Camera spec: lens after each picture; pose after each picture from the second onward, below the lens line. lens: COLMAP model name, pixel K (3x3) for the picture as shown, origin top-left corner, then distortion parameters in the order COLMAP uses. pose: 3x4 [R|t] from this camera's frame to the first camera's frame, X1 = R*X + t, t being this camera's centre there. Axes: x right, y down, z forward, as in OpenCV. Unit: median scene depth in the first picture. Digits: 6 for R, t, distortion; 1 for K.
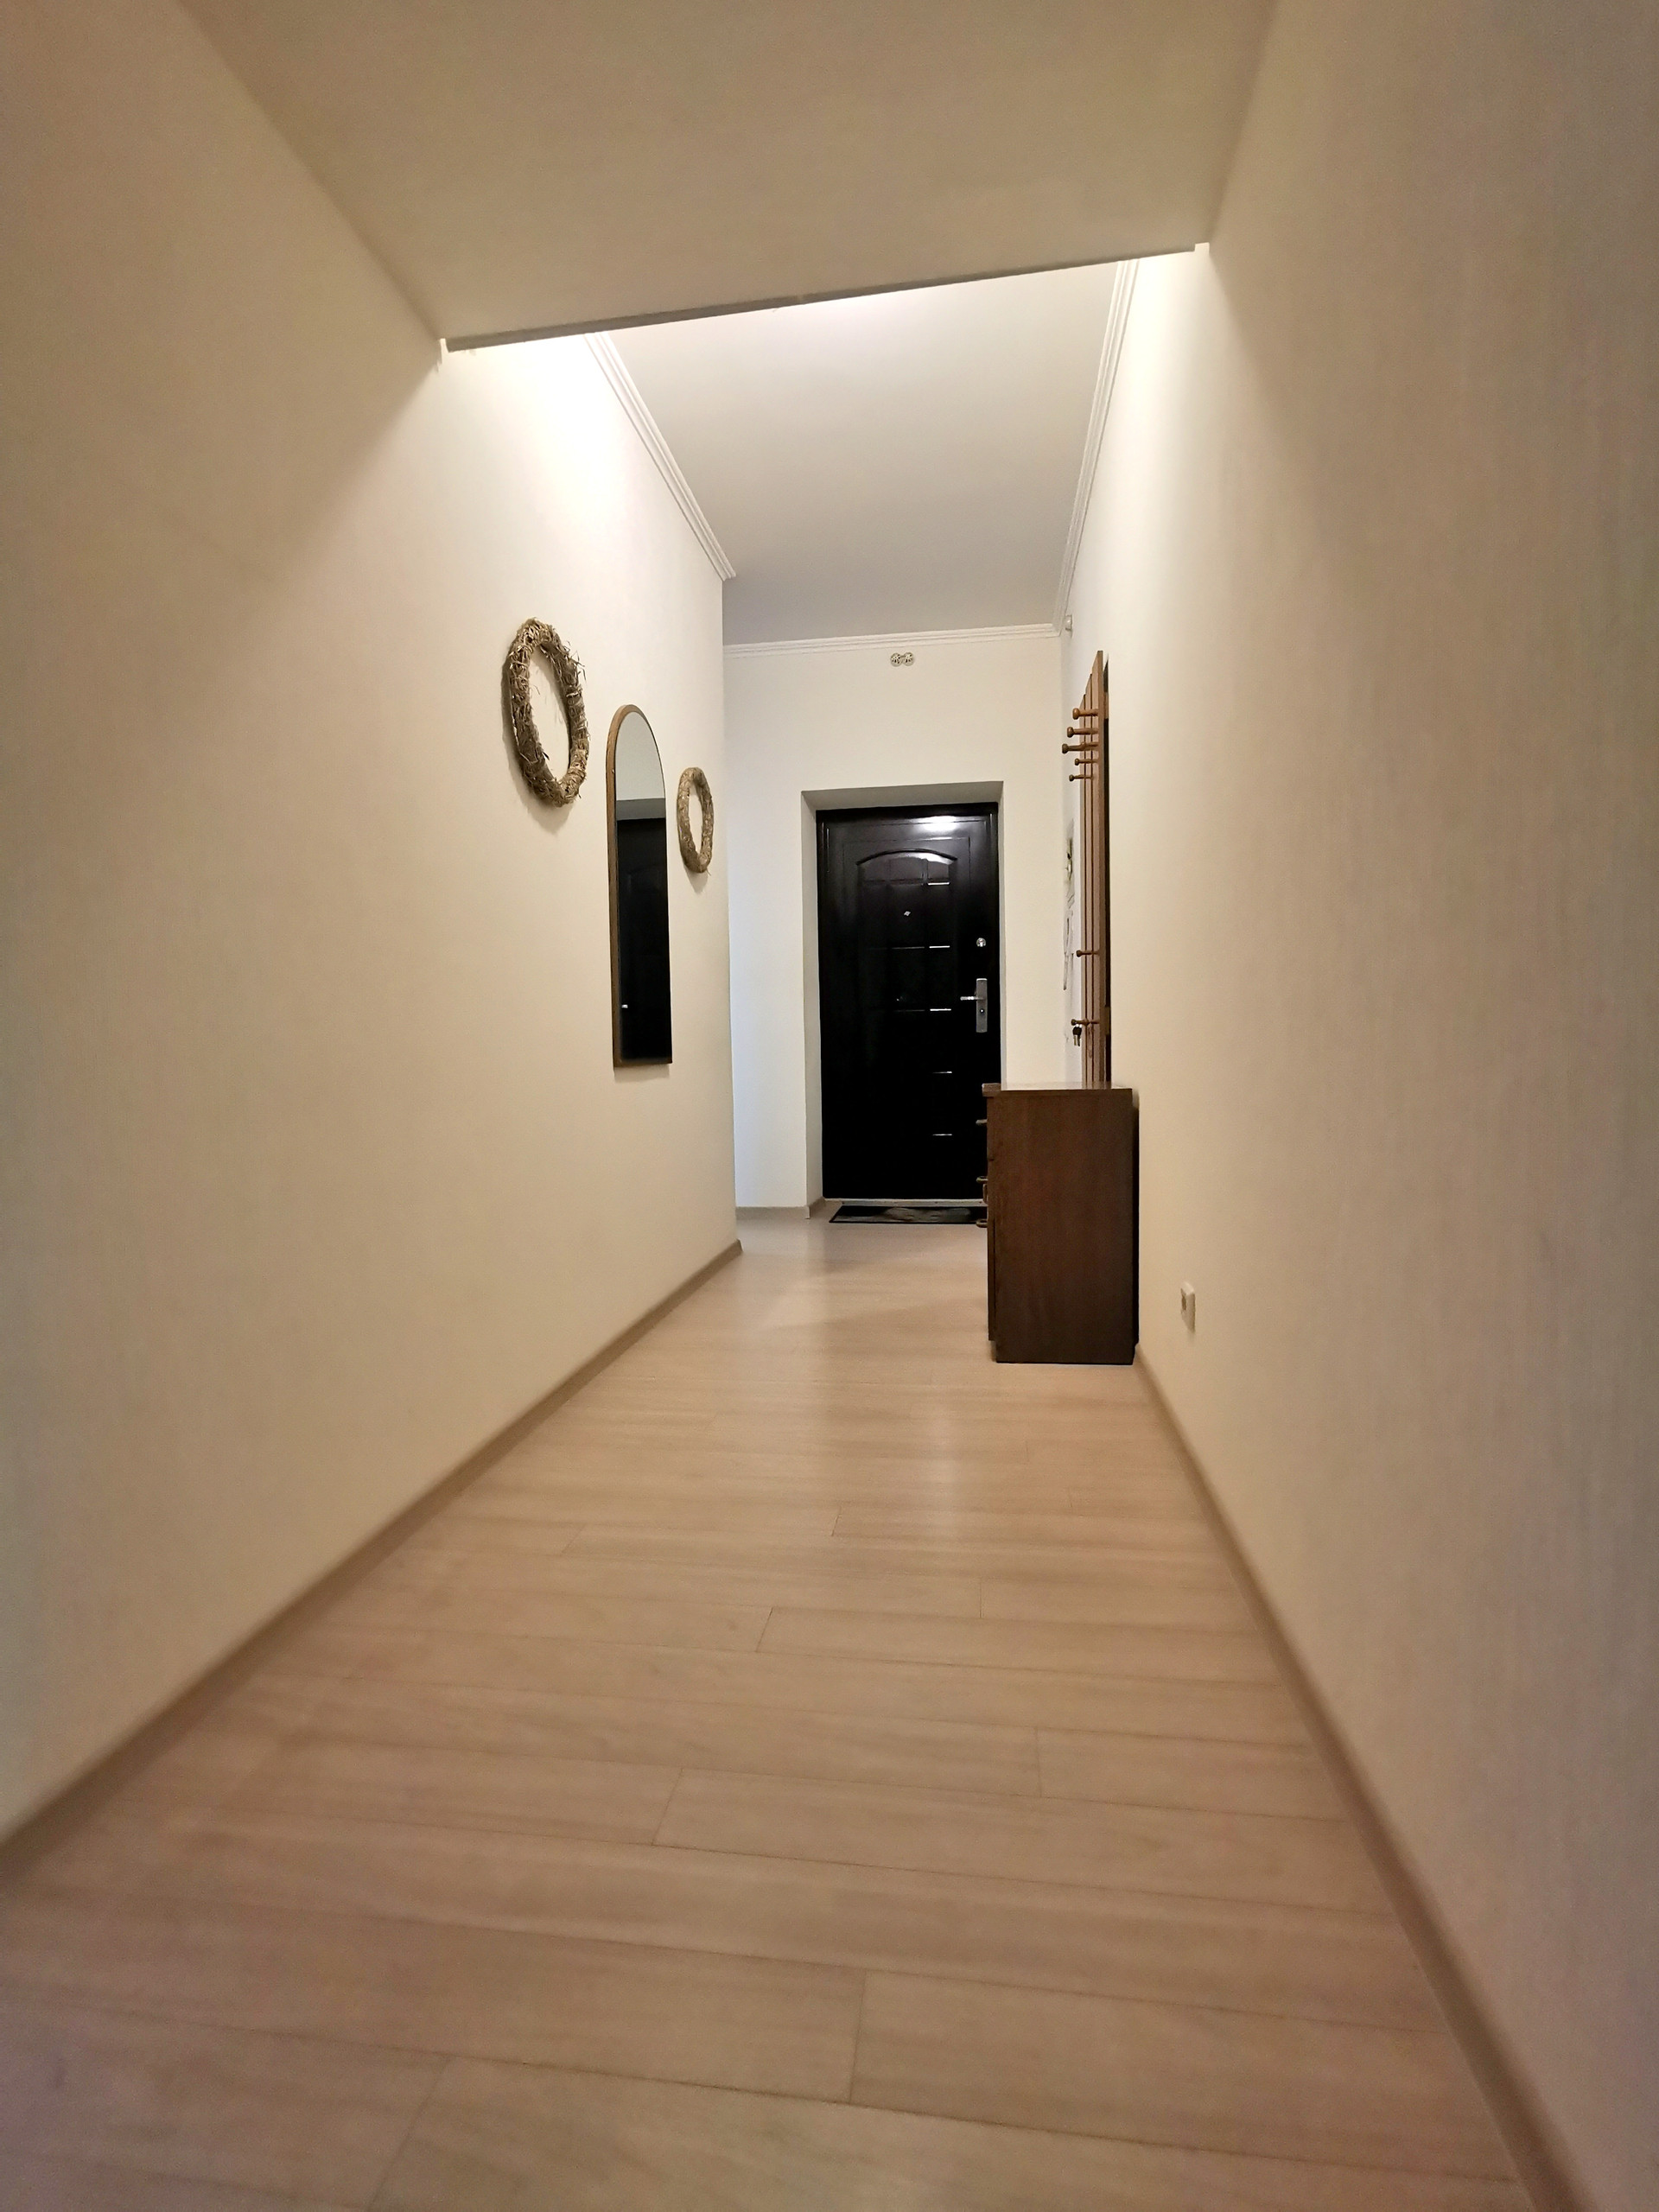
lens RADIAL K [[1066.1, 0, 823.9], [0, 1066.1, 1102.0], [0, 0, 1]] dist [-0.038906, 0.030028]
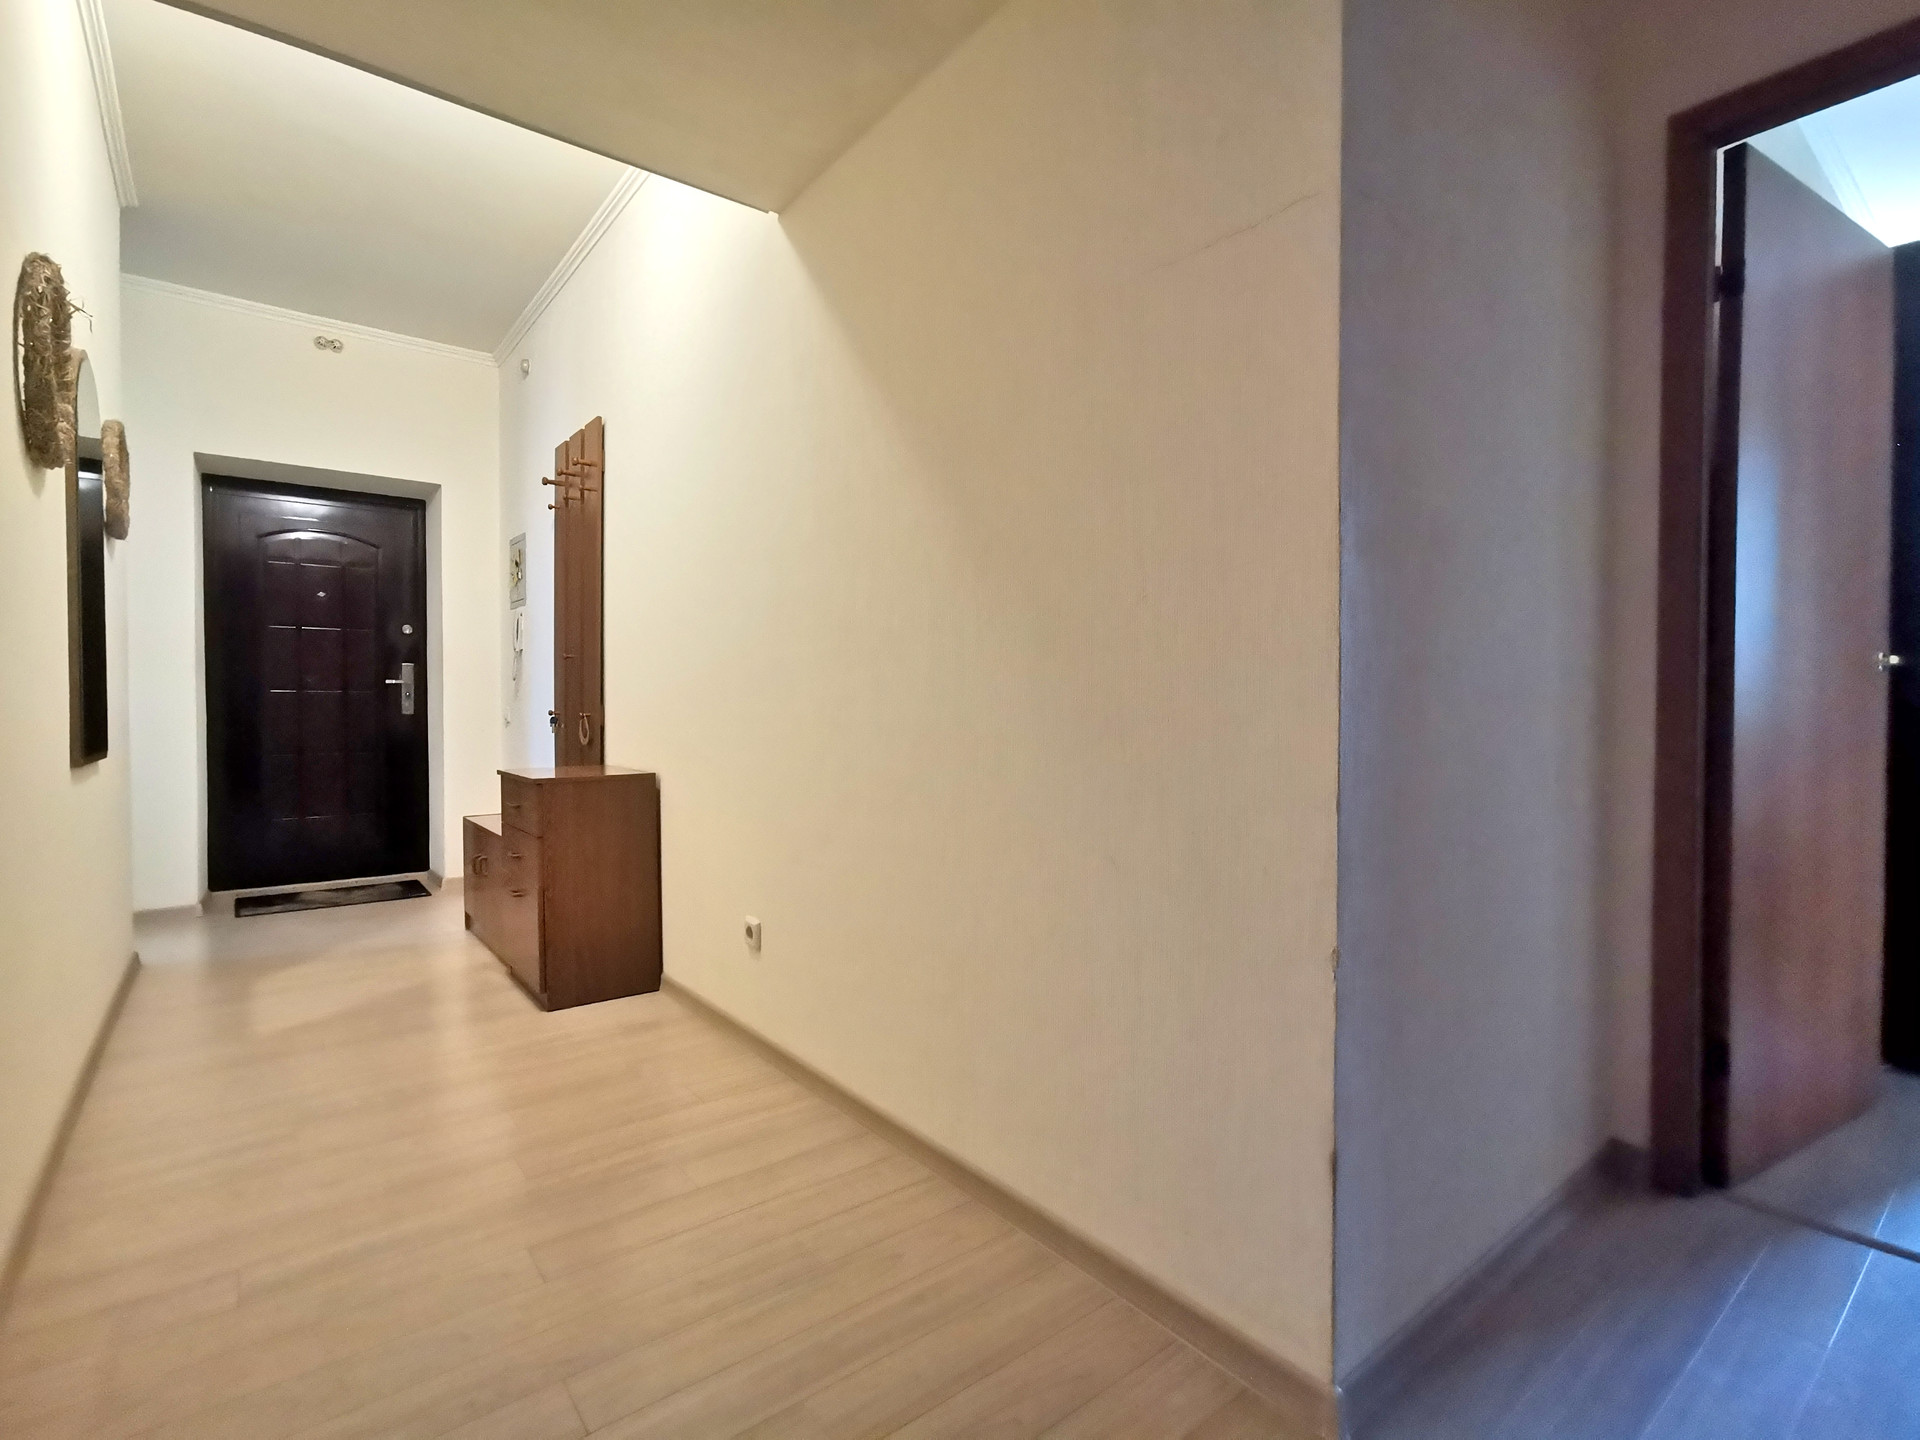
lens RADIAL K [[925.4, 0, 962.6], [0, 925.4, 715.1], [0, 0, 1]] dist [-0.038906, 0.030028]
pose [[0.680864, 0.010658, 0.732332, -0.184338], [0.025063, 0.998969, -0.037840, -0.021723], [-0.731981, 0.044118, 0.679895, -0.021254]]
